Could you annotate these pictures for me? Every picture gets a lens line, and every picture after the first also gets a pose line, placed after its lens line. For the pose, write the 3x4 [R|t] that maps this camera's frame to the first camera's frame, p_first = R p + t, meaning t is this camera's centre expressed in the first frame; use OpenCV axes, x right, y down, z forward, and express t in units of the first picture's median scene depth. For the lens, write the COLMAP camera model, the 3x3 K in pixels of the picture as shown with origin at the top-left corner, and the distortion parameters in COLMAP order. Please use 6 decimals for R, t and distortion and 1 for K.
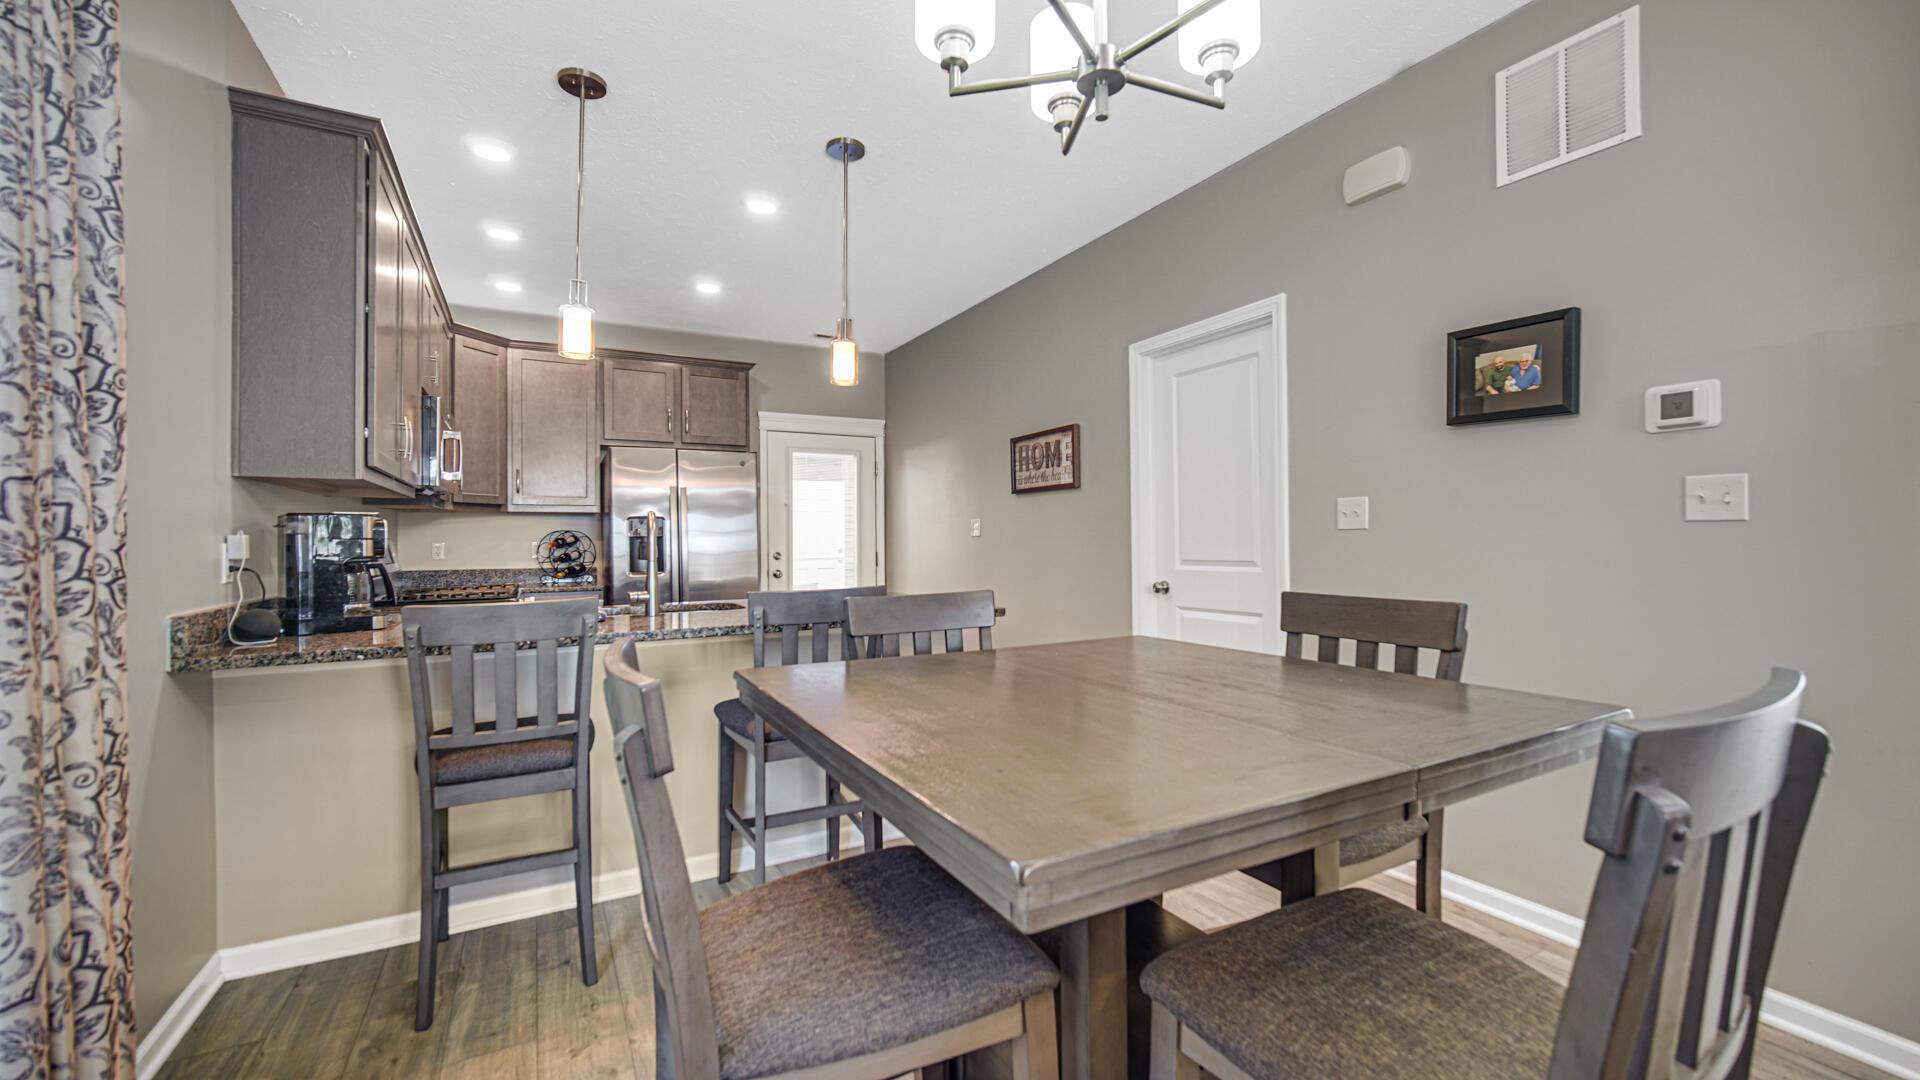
lens RADIAL K [[770.5, 0, 965.2], [0, 770.5, 545.2], [0, 0, 1]] dist [-0.002851, -0.001237]
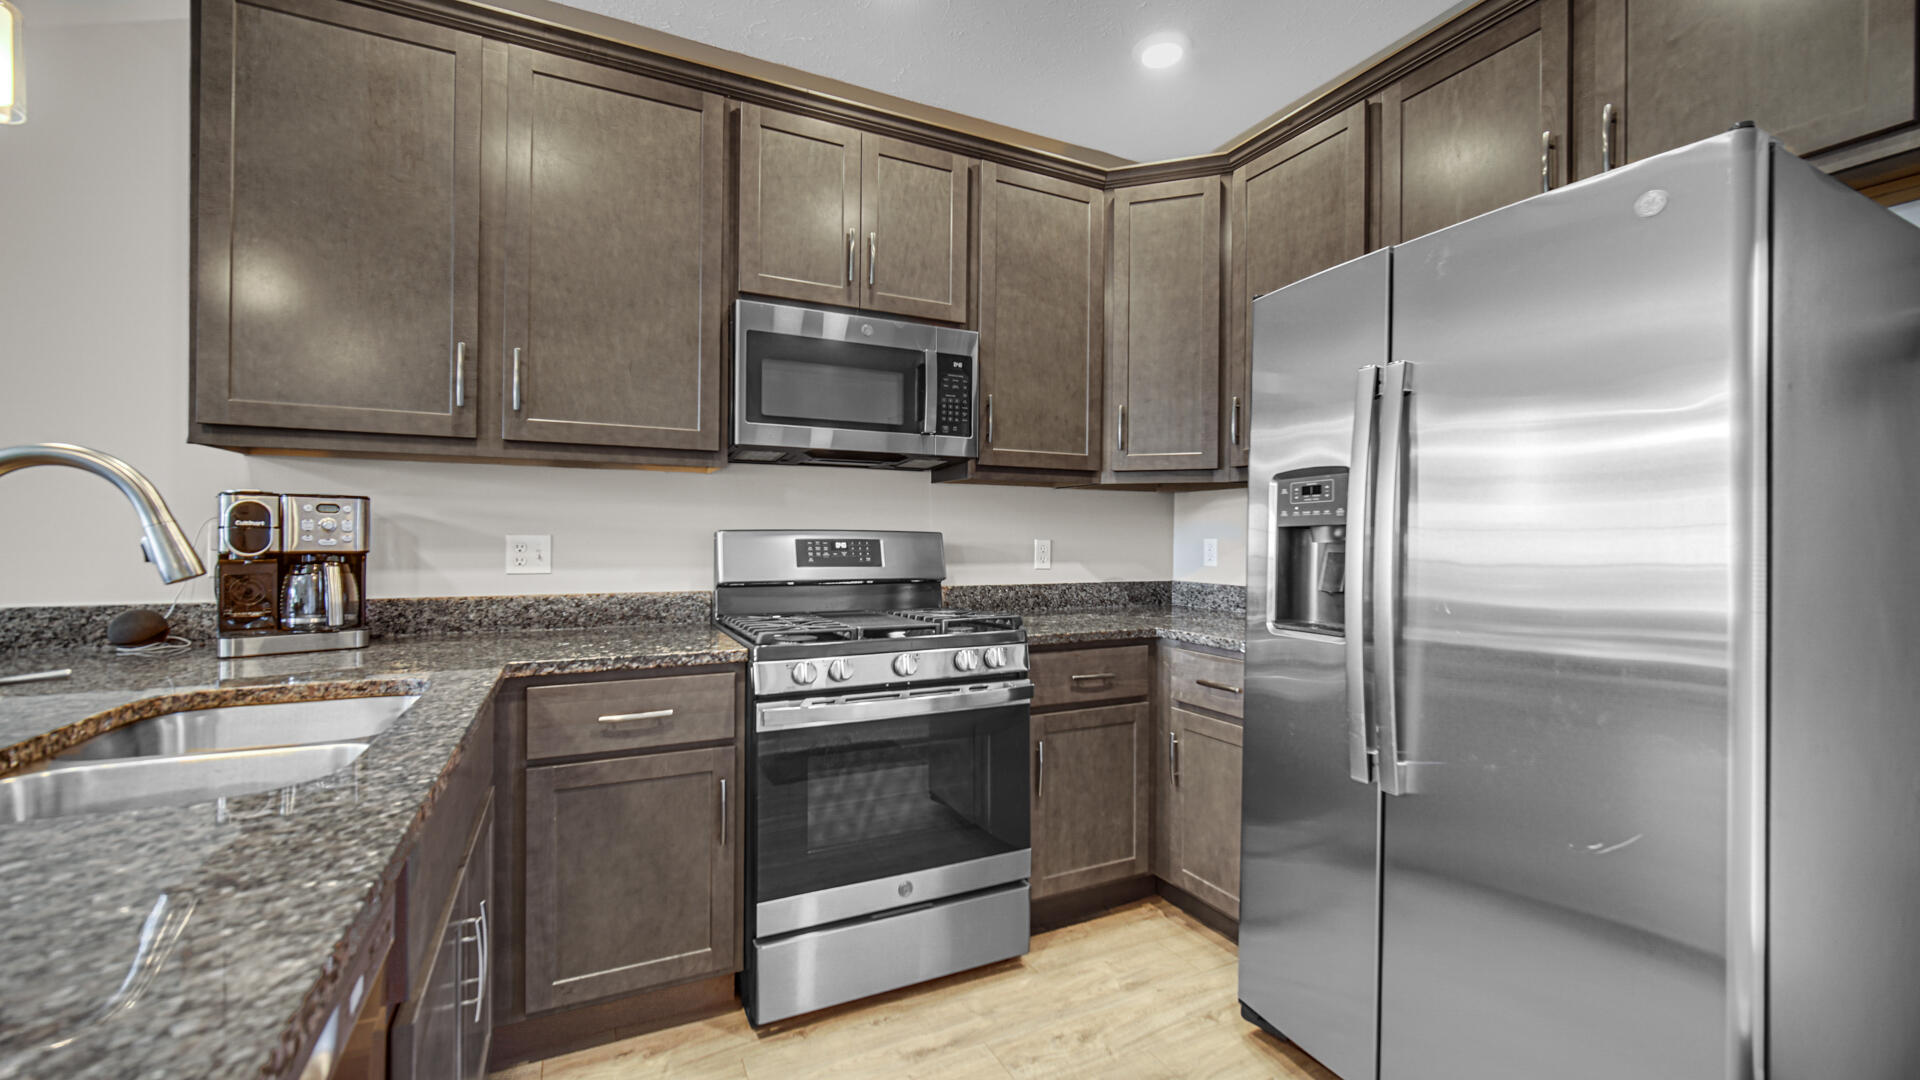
lens RADIAL K [[770.5, 0, 959.4], [0, 770.5, 538.1], [0, 0, 1]] dist [-0.002851, -0.001237]
pose [[-0.052813, 0.004551, -0.998594, -0.061563], [-0.013886, 0.999890, 0.005292, -0.005928], [0.998508, 0.014146, -0.052744, 0.903472]]
